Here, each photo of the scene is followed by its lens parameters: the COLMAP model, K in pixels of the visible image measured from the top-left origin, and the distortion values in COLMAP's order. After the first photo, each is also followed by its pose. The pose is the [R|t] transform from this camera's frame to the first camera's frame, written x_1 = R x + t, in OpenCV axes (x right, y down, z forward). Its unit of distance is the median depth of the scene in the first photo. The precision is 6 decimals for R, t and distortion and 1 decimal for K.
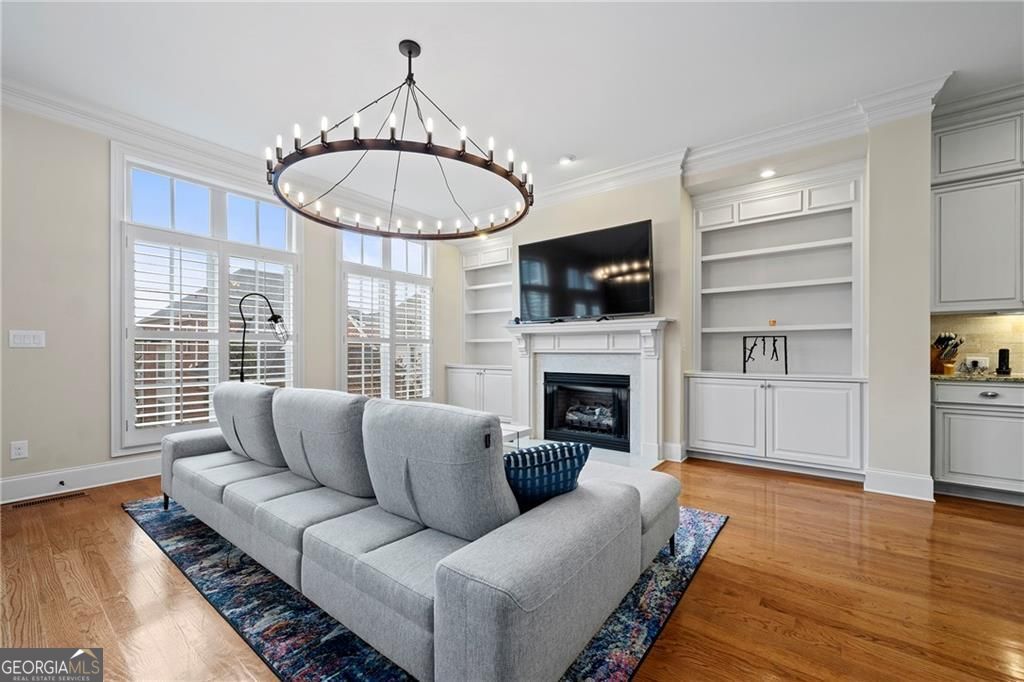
lens RADIAL K [[412.0, 0, 512.0], [0, 412.0, 350.7], [0, 0, 1]] dist [0.000626, 0.000155]
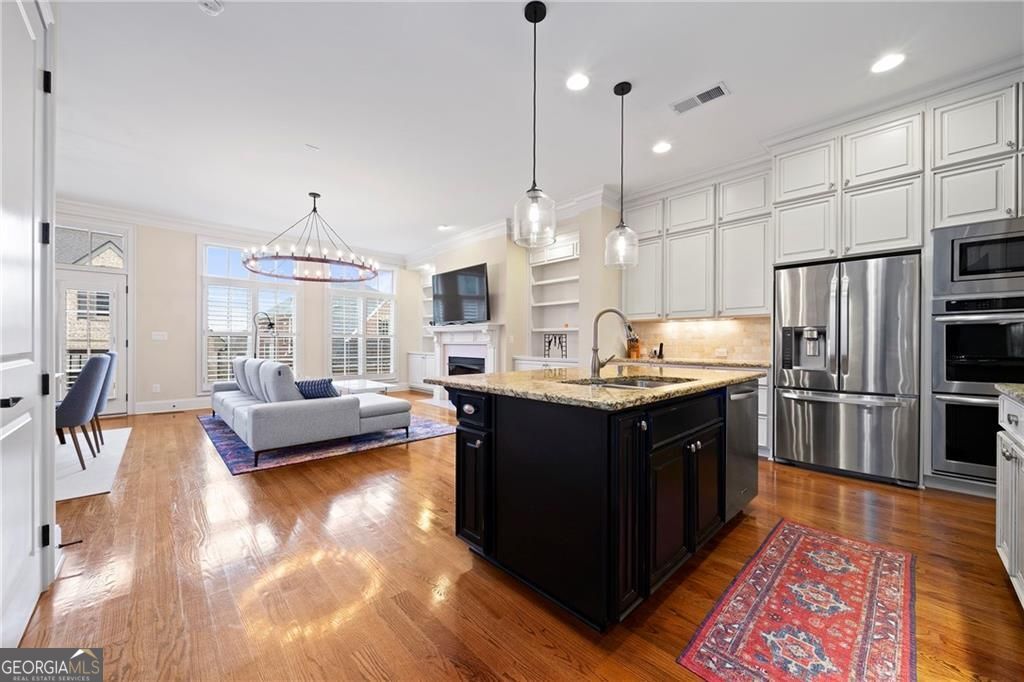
lens RADIAL K [[378.8, 0, 509.7], [0, 378.8, 343.6], [0, 0, 1]] dist [0.001269, 0.000206]
pose [[0.987853, 0.005216, -0.155303, 0.813032], [-0.004737, 0.999983, 0.003457, -0.003852], [0.155319, -0.002680, 0.987861, -0.576393]]
